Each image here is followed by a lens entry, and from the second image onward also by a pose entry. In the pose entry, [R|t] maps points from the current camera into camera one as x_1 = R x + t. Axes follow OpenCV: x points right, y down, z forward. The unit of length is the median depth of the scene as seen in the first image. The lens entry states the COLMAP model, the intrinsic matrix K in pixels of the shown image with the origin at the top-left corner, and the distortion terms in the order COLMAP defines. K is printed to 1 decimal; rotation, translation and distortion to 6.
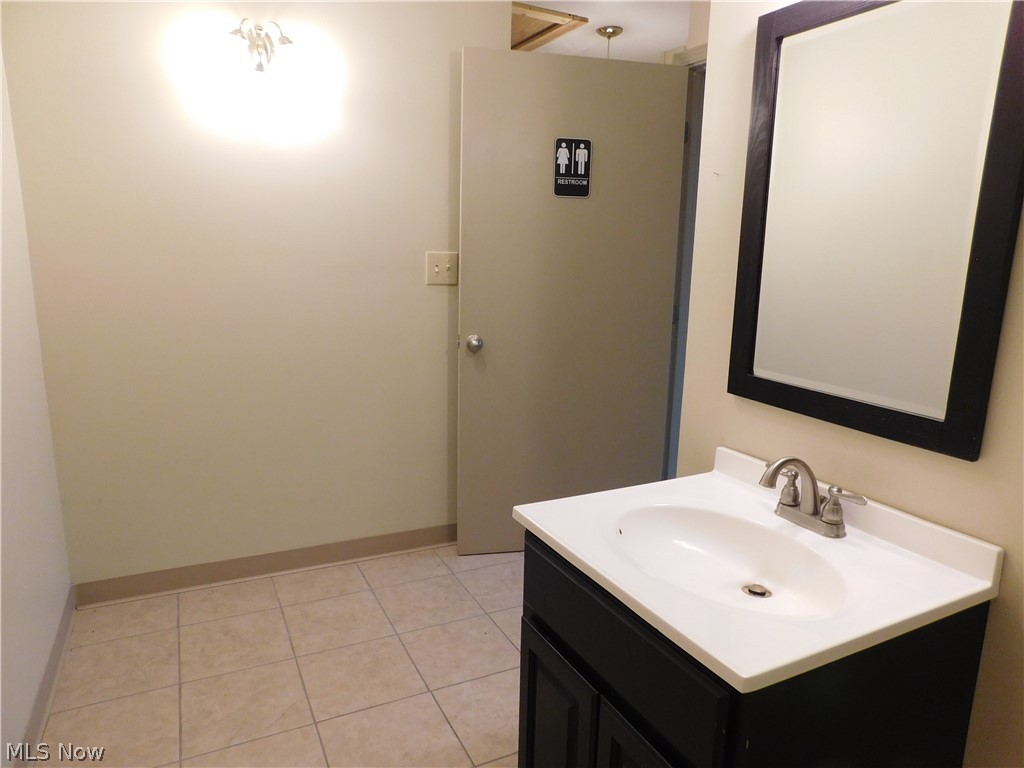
lens RADIAL K [[680.0, 0, 512.1], [0, 680.0, 384.3], [0, 0, 1]] dist [-0.064247, 0.048488]
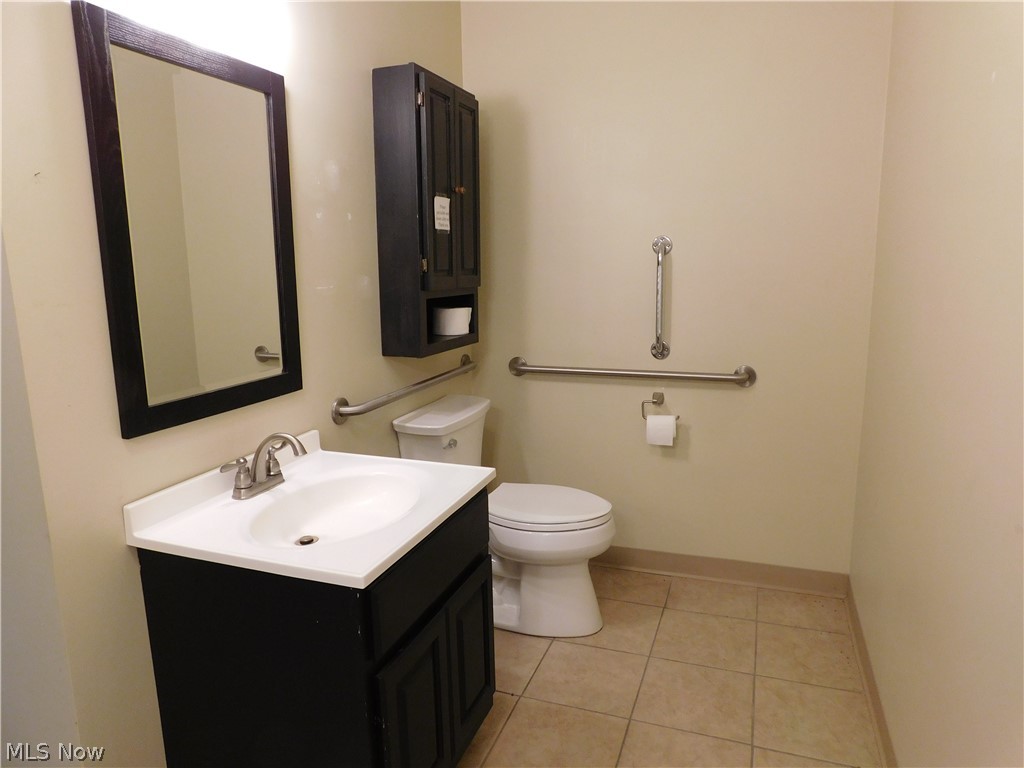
lens RADIAL K [[680.0, 0, 512.2], [0, 680.0, 383.3], [0, 0, 1]] dist [-0.064247, 0.048488]
pose [[-0.689626, -0.126573, 0.713018, -0.671238], [0.156985, 0.935063, 0.317824, -0.269100], [-0.706945, 0.331113, -0.624974, 1.261355]]
